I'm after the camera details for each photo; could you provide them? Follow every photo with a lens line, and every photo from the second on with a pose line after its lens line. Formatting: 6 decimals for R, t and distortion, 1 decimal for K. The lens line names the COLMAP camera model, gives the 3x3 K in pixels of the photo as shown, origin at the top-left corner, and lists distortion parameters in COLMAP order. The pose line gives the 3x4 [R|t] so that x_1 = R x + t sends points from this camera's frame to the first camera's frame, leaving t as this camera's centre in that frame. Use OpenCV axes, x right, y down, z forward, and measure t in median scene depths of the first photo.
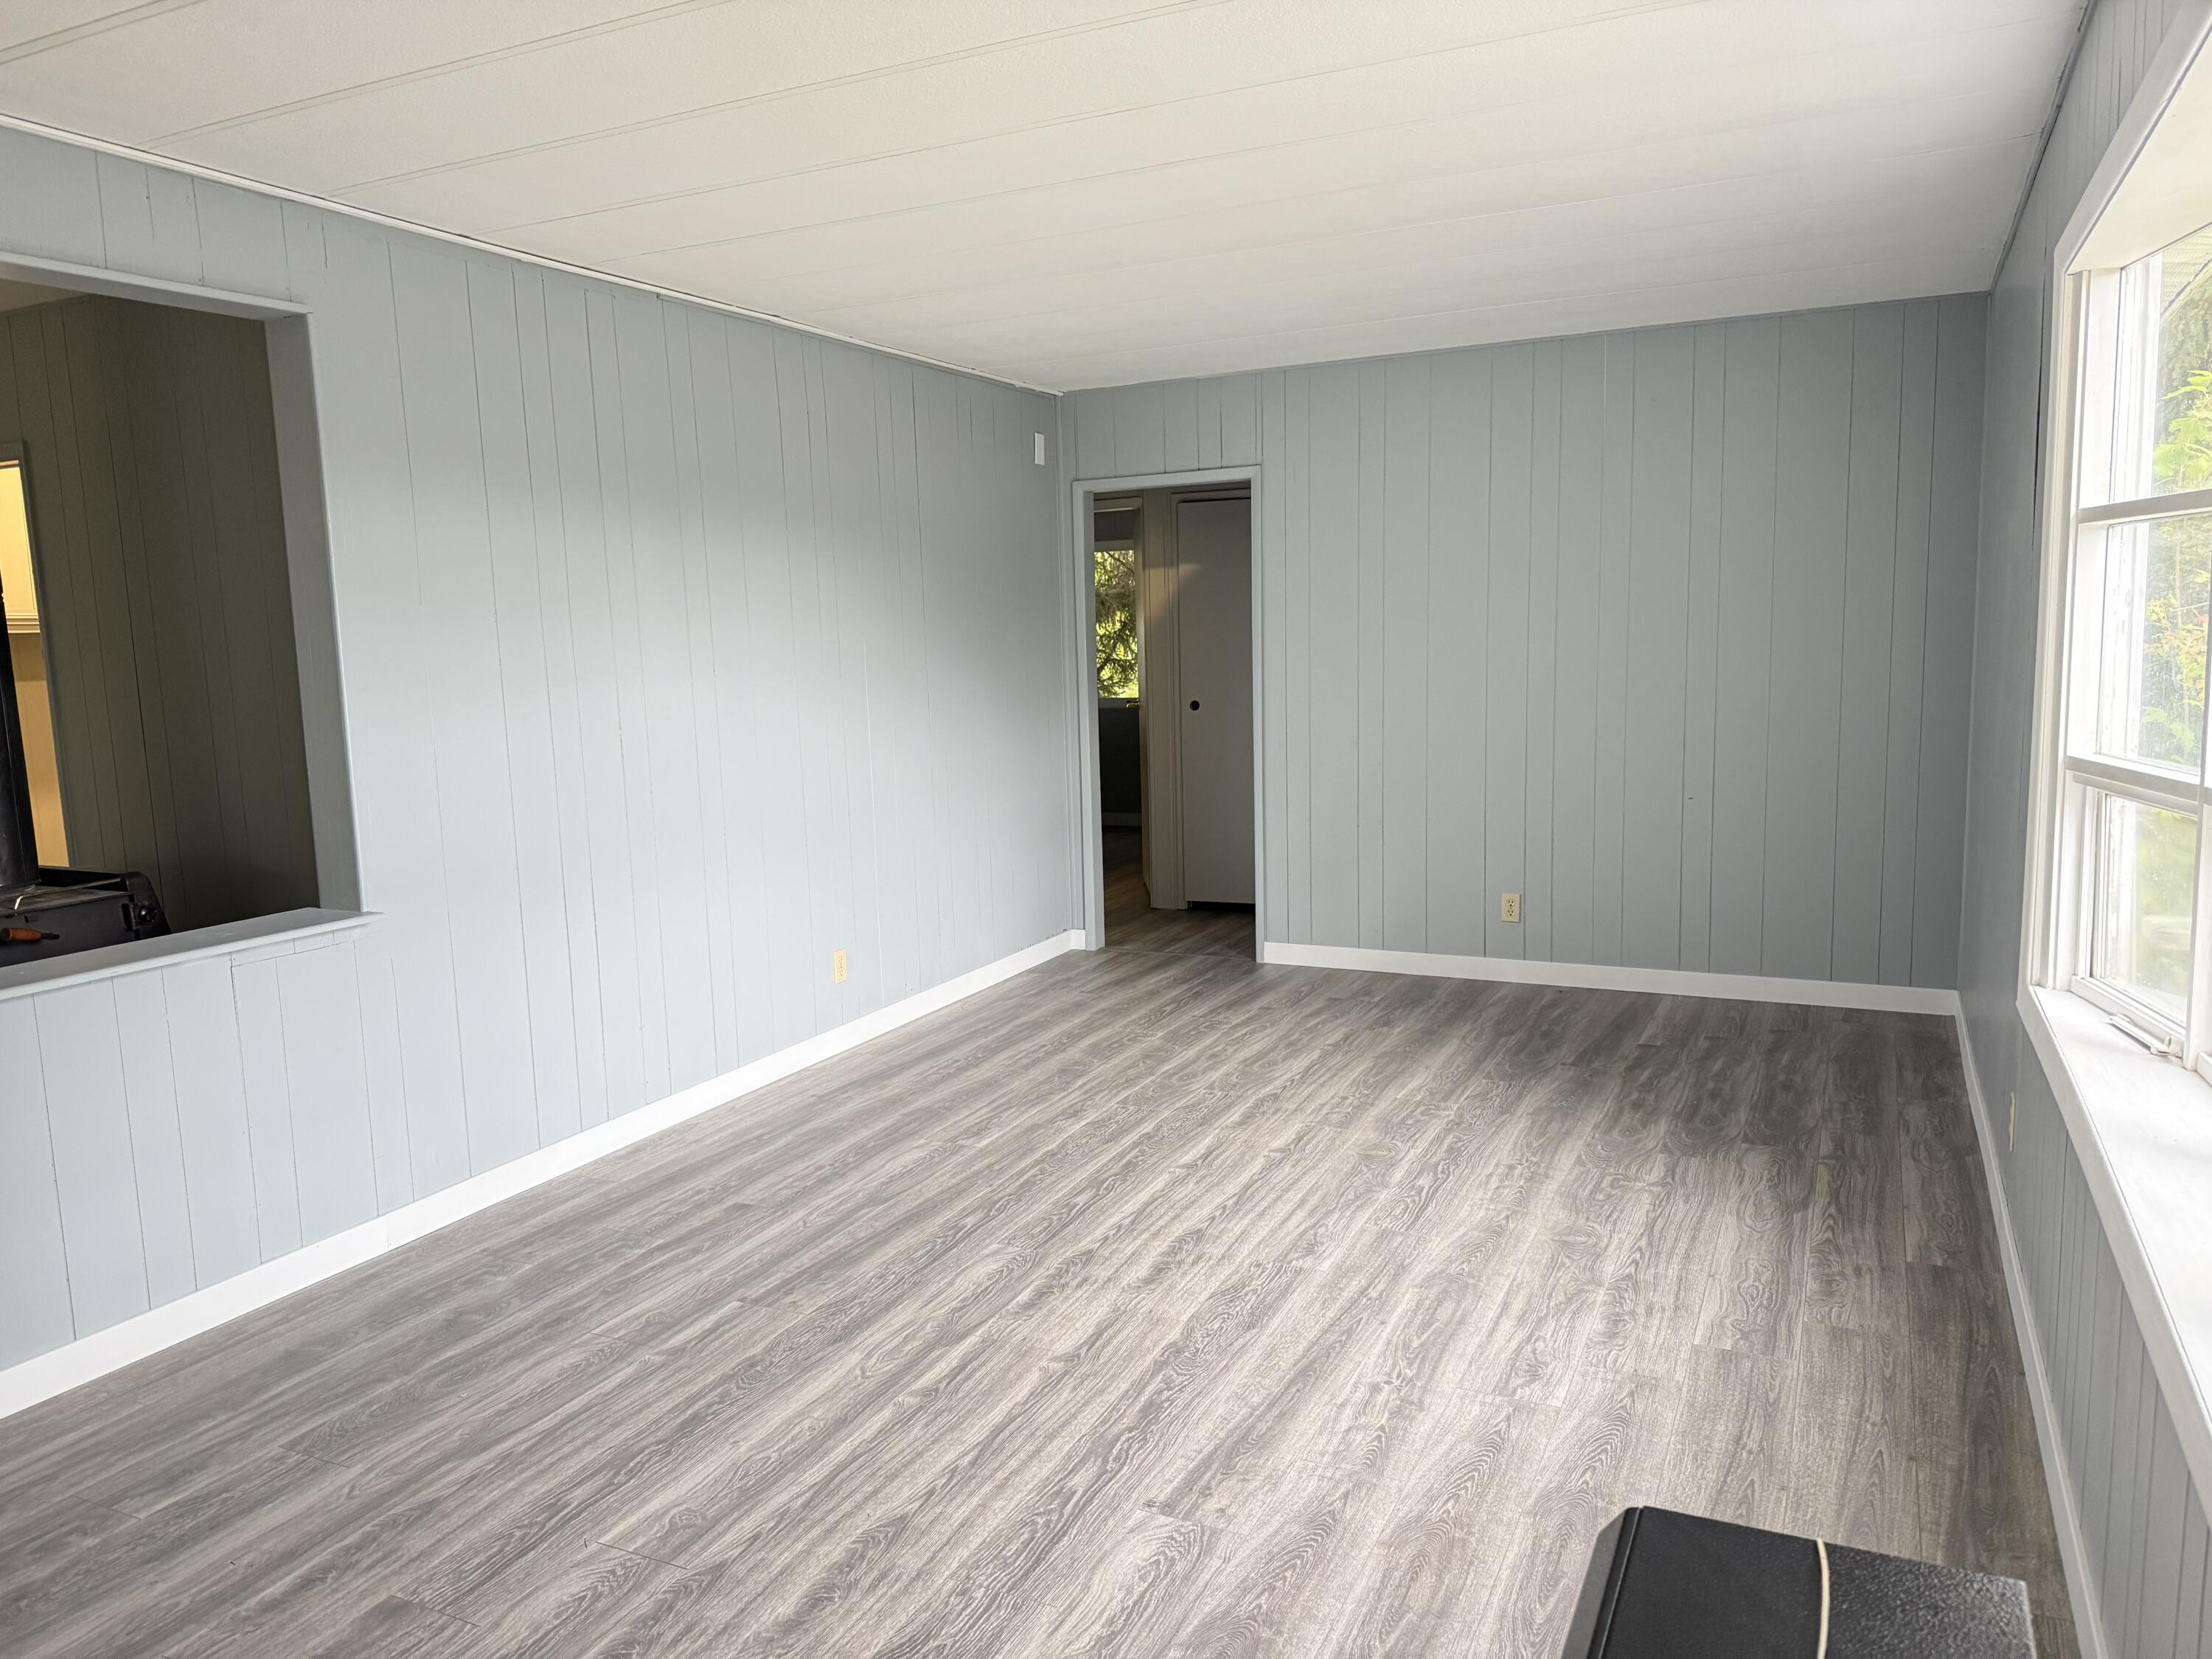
lens RADIAL K [[1562.2, 0, 1099.5], [0, 1562.2, 837.4], [0, 0, 1]] dist [0.151652, -0.229299]
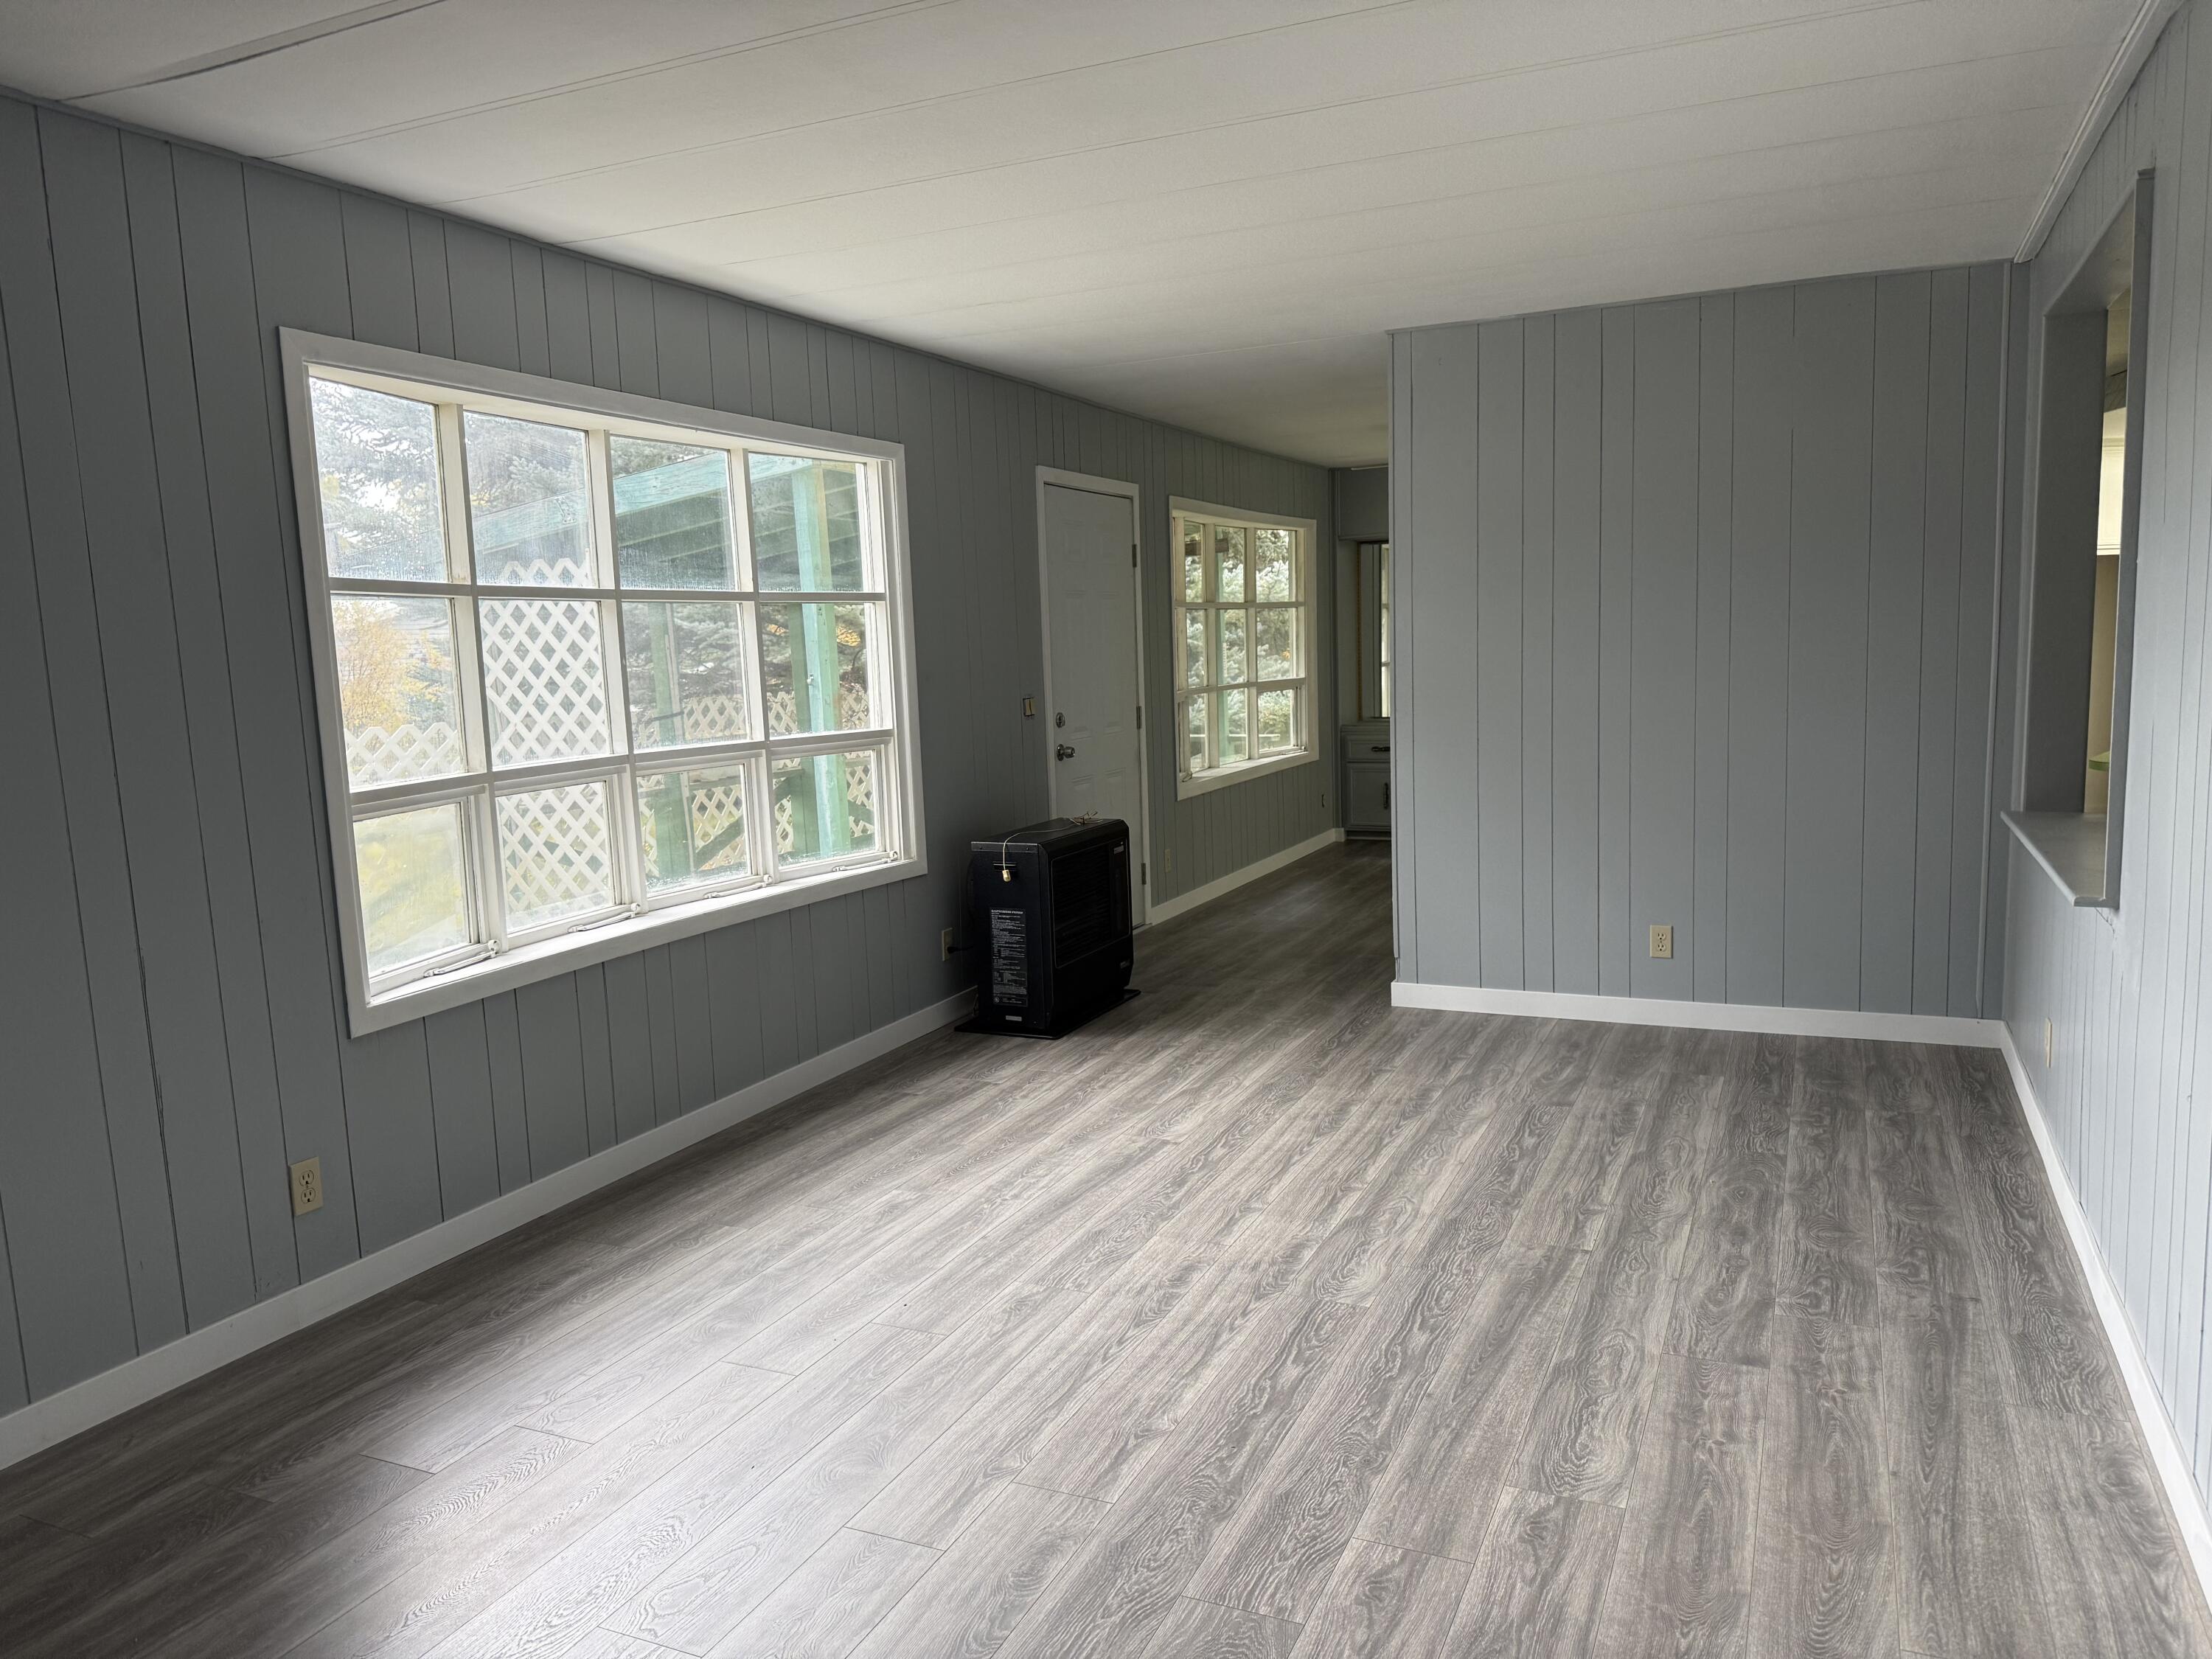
lens RADIAL K [[1562.2, 0, 1099.5], [0, 1562.2, 837.4], [0, 0, 1]] dist [0.151652, -0.229299]
pose [[-0.997665, 0.067594, -0.009745, 0.081374], [0.062898, 0.965035, 0.254464, -0.250074], [0.026605, 0.253257, -0.967033, 1.924845]]
